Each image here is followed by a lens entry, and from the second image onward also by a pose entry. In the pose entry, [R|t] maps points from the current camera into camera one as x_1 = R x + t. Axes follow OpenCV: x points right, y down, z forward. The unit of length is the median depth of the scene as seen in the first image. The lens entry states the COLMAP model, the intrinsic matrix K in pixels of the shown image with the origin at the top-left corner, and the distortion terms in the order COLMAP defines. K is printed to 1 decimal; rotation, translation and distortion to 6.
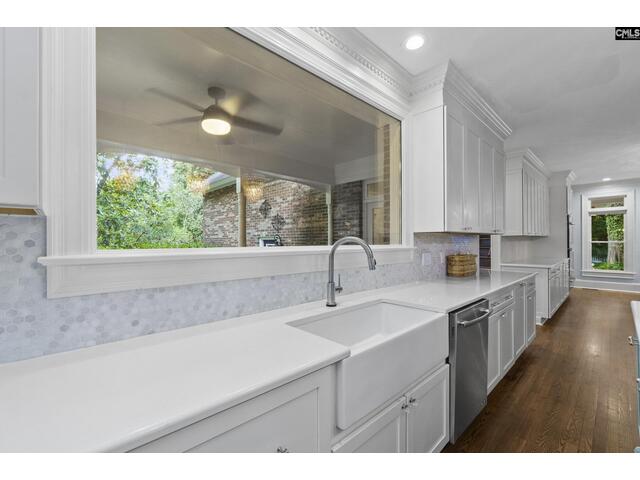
lens RADIAL K [[281.1, 0, 318.8], [0, 281.1, 235.5], [0, 0, 1]] dist [-0.001661, 0.000069]
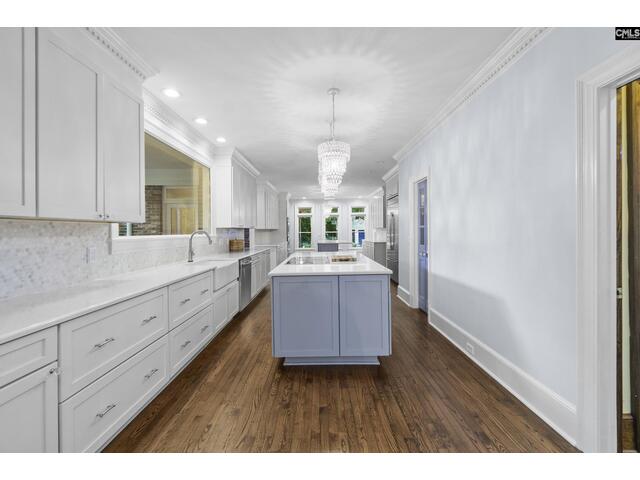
lens RADIAL K [[281.1, 0, 318.8], [0, 281.1, 235.5], [0, 0, 1]] dist [-0.001661, 0.000069]
pose [[0.692374, -0.013373, 0.721415, -0.372854], [-0.009020, 0.999590, 0.027186, -0.011193], [-0.721482, -0.025330, 0.691969, -0.550548]]
